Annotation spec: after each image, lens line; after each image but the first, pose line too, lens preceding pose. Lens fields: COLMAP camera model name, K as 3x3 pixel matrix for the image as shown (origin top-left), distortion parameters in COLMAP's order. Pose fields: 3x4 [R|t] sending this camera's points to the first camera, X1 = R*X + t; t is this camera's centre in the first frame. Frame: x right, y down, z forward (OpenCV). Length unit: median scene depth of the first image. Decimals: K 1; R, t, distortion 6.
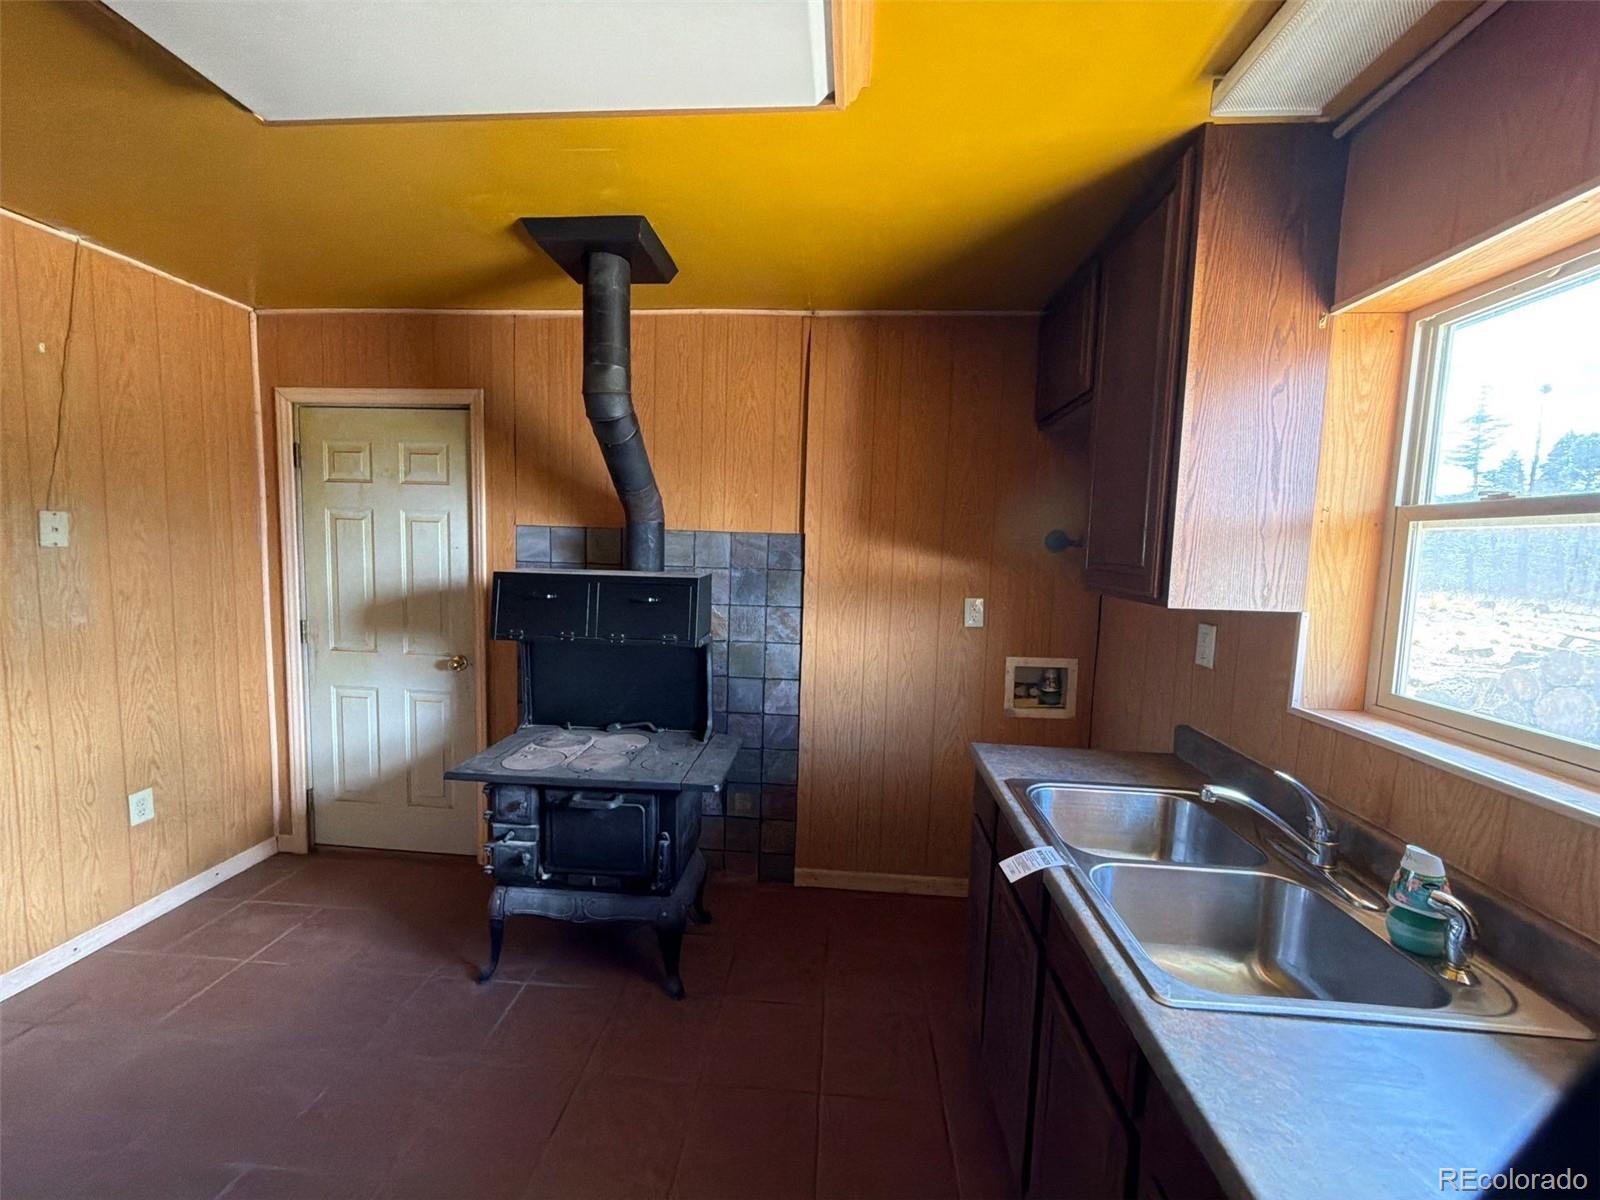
lens RADIAL K [[641.6, 0, 799.2], [0, 641.6, 597.1], [0, 0, 1]] dist [-0.000454, -0.000234]
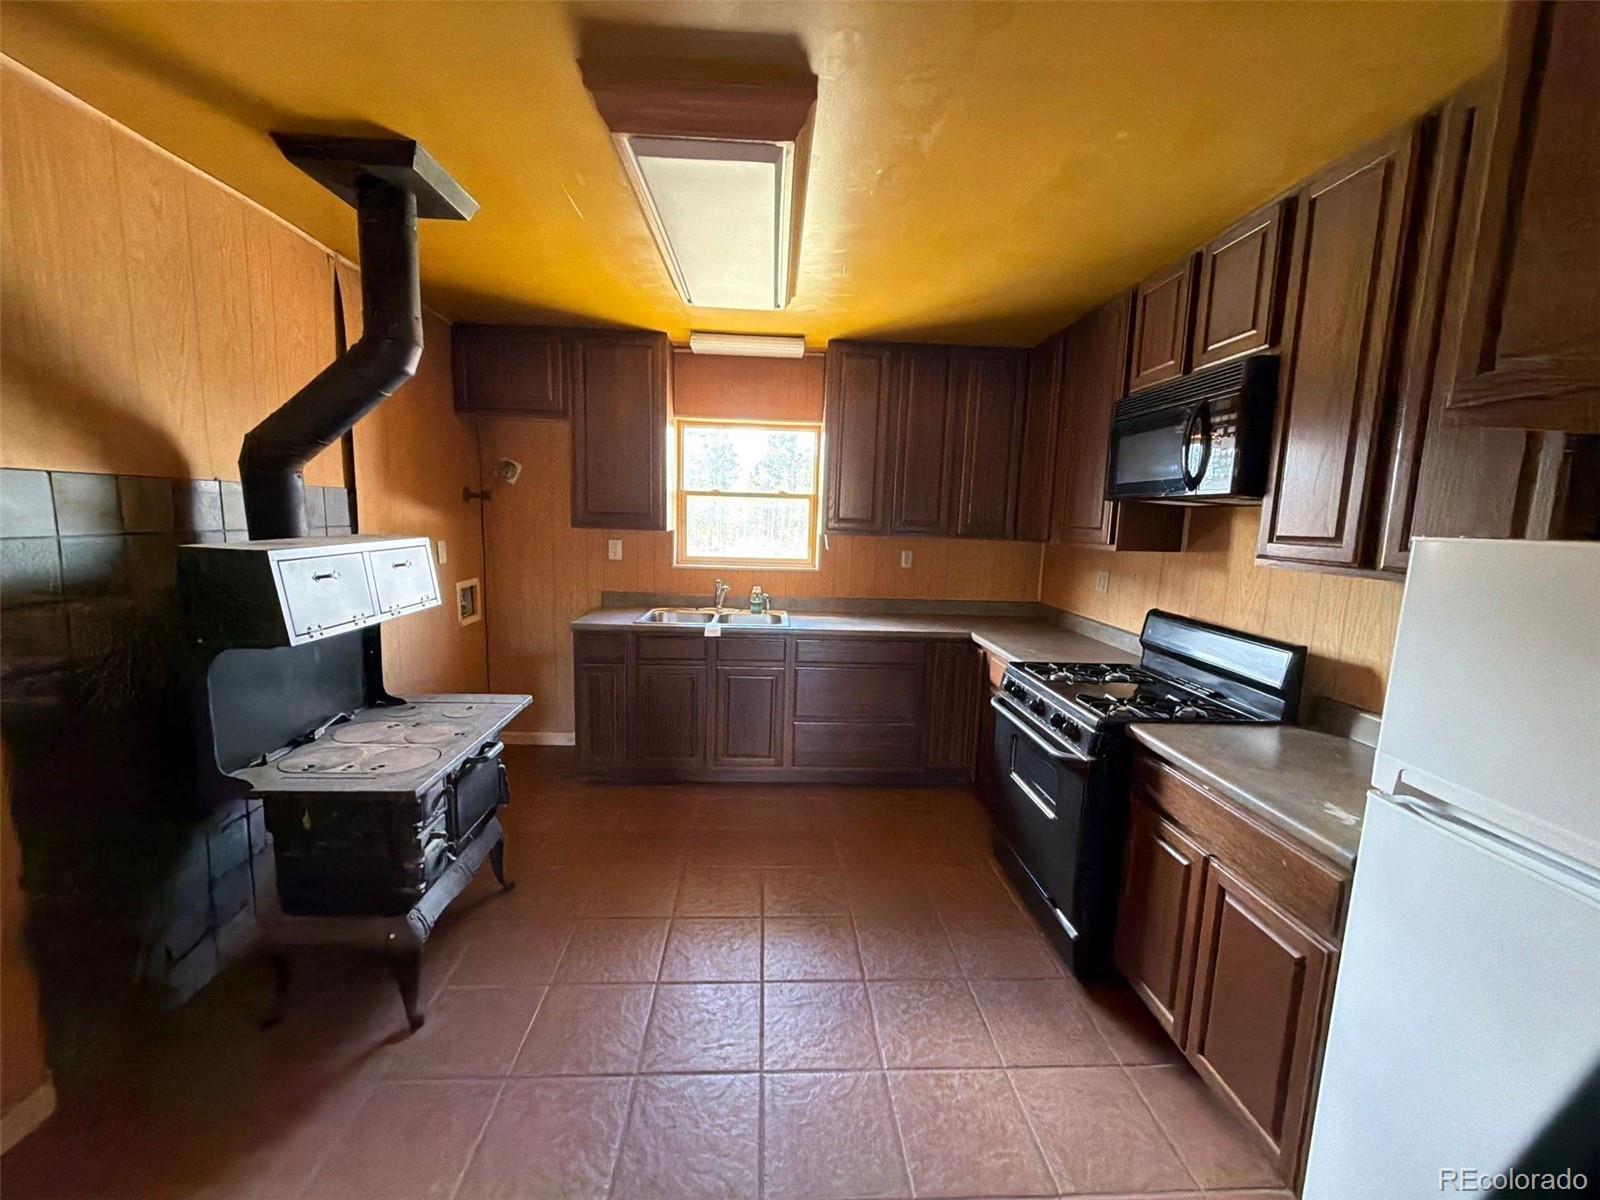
lens RADIAL K [[641.6, 0, 799.0], [0, 641.6, 595.5], [0, 0, 1]] dist [-0.000454, -0.000234]
pose [[-0.118156, -0.162213, 0.979656, -1.160897], [0.051967, 0.984205, 0.169234, -0.075073], [-0.991634, 0.070906, -0.107860, 0.489749]]
